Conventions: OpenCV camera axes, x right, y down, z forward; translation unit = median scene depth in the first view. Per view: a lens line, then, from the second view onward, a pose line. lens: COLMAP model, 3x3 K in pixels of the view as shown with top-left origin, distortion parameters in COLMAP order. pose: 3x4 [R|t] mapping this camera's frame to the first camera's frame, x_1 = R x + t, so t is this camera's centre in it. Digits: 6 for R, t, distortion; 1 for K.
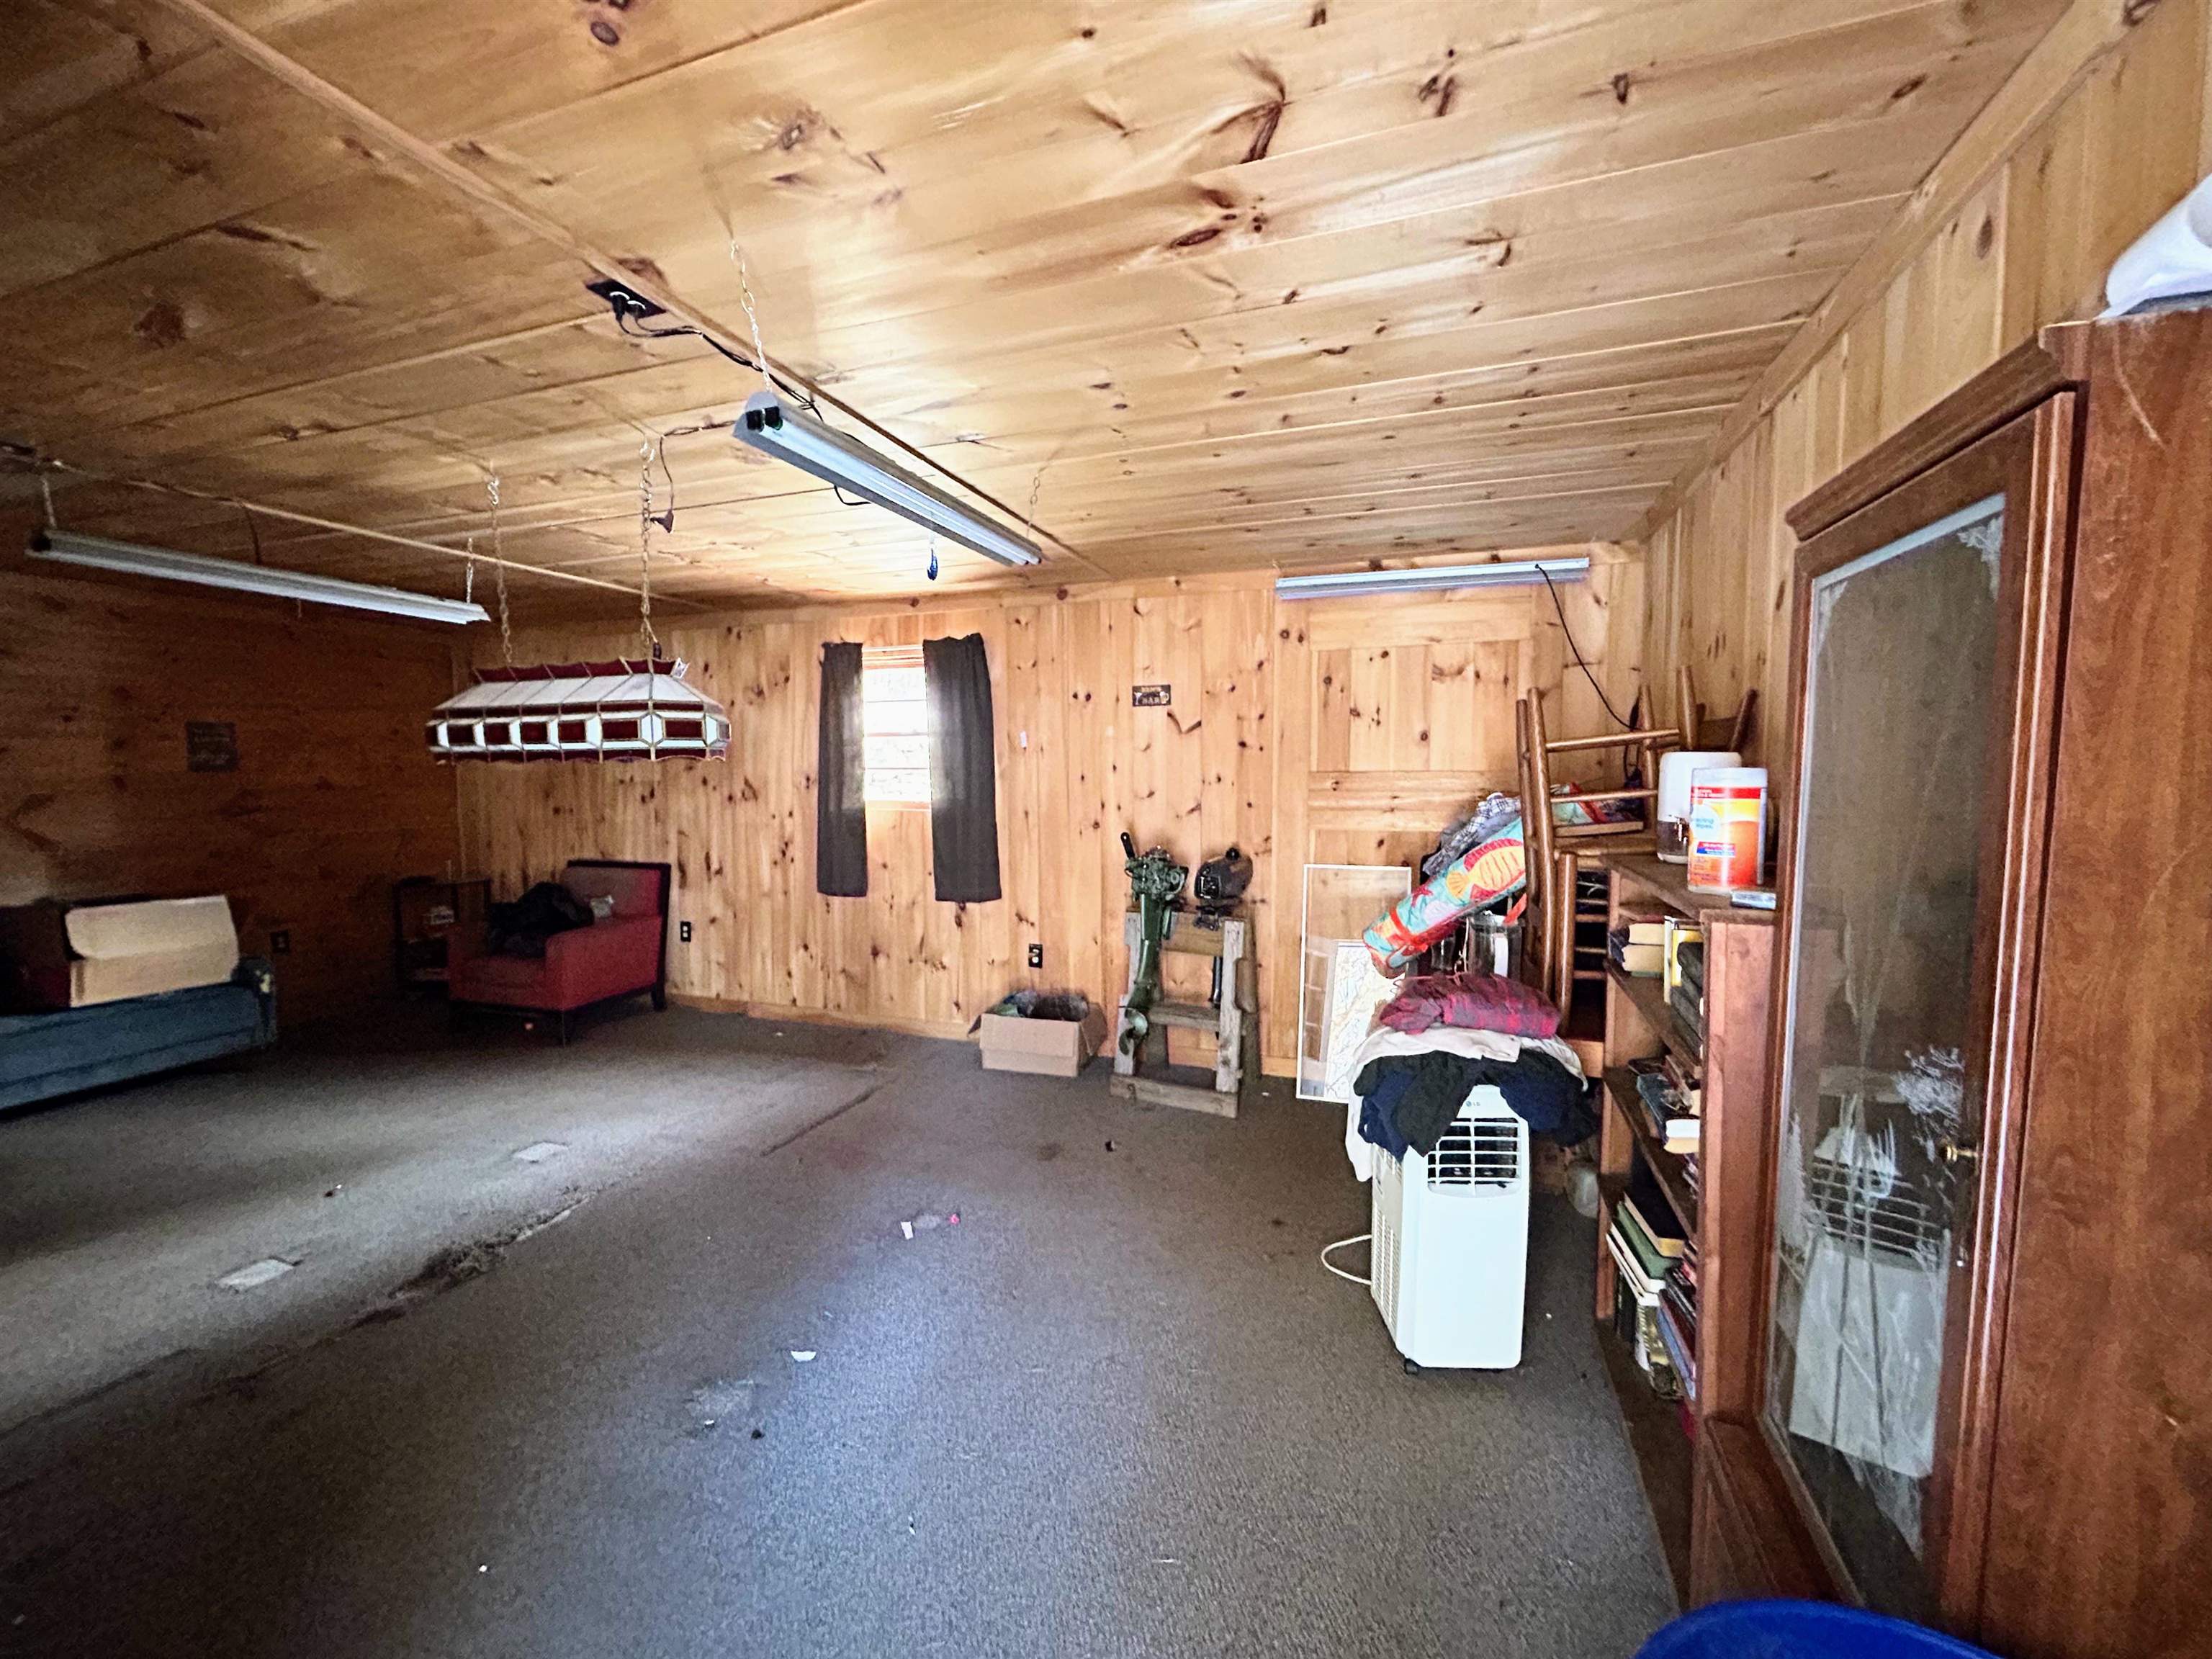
lens RADIAL K [[892.9, 0, 1109.8], [0, 892.9, 830.0], [0, 0, 1]] dist [-0.004400, -0.000362]
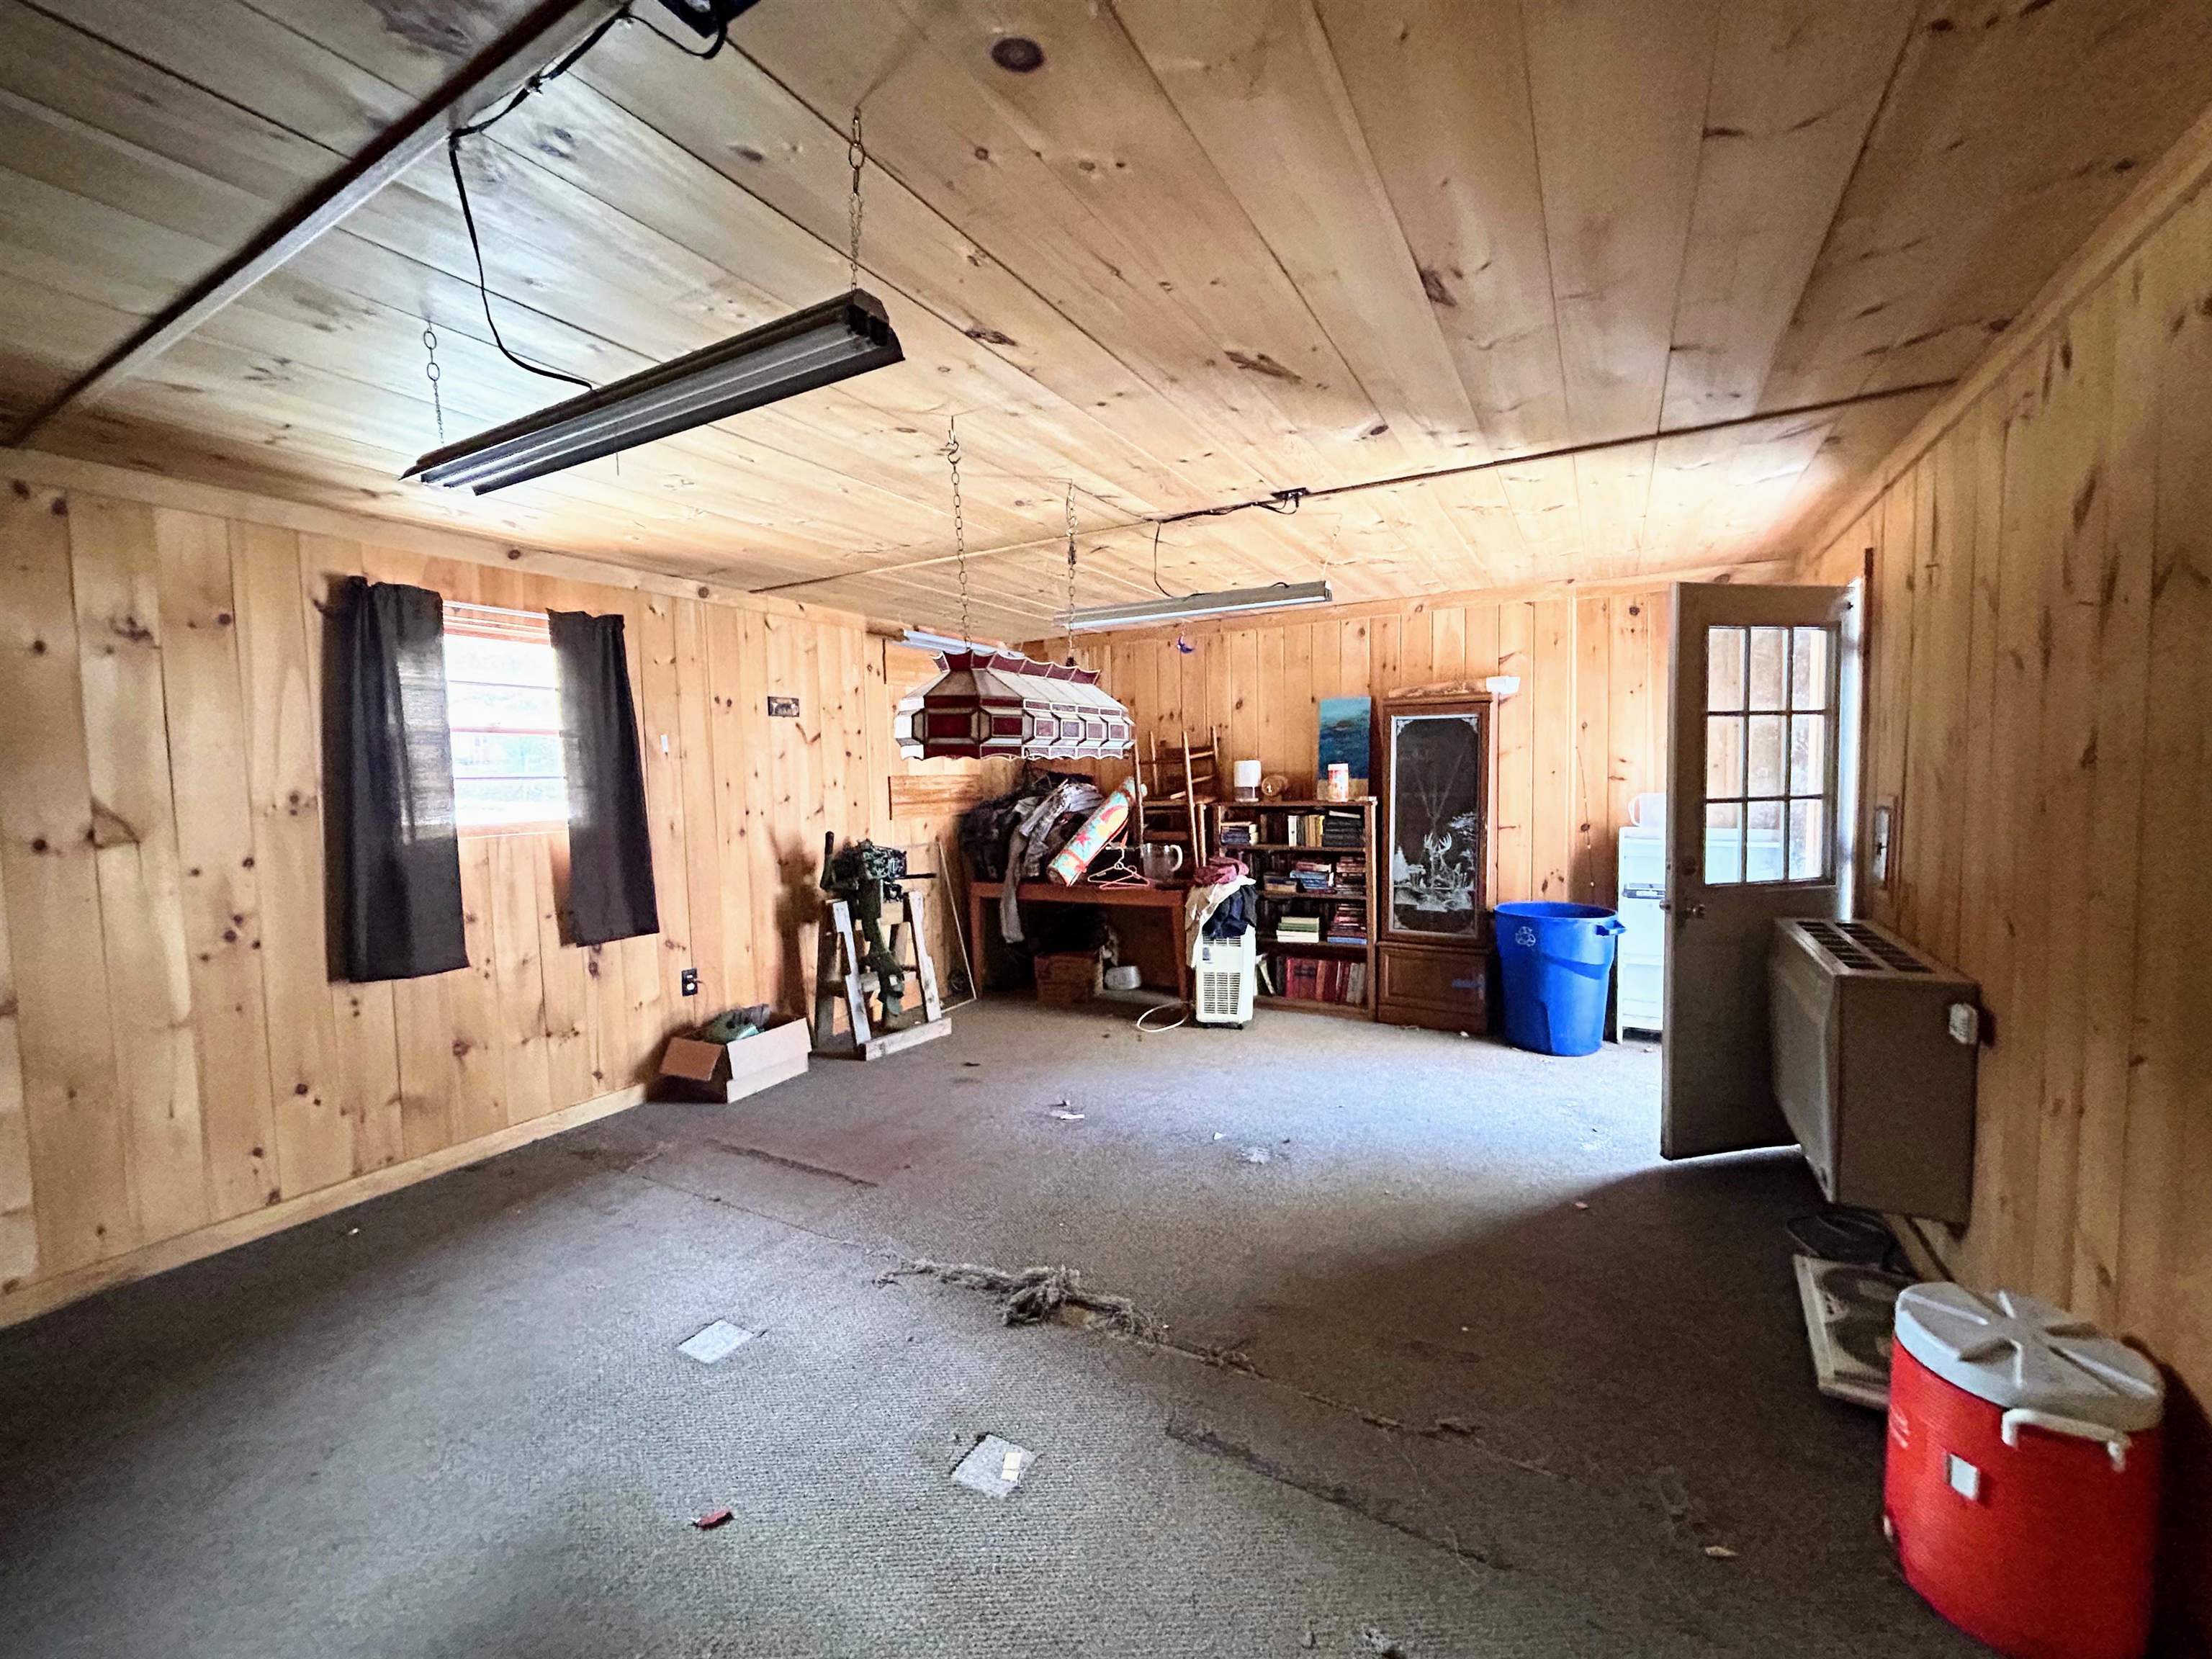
lens RADIAL K [[892.9, 0, 1112.1], [0, 892.9, 830.0], [0, 0, 1]] dist [-0.004400, -0.000362]
pose [[0.163900, -0.063256, 0.984447, -0.891307], [0.088685, 0.994846, 0.049159, -0.019309], [-0.982483, 0.079249, 0.168665, 0.411796]]
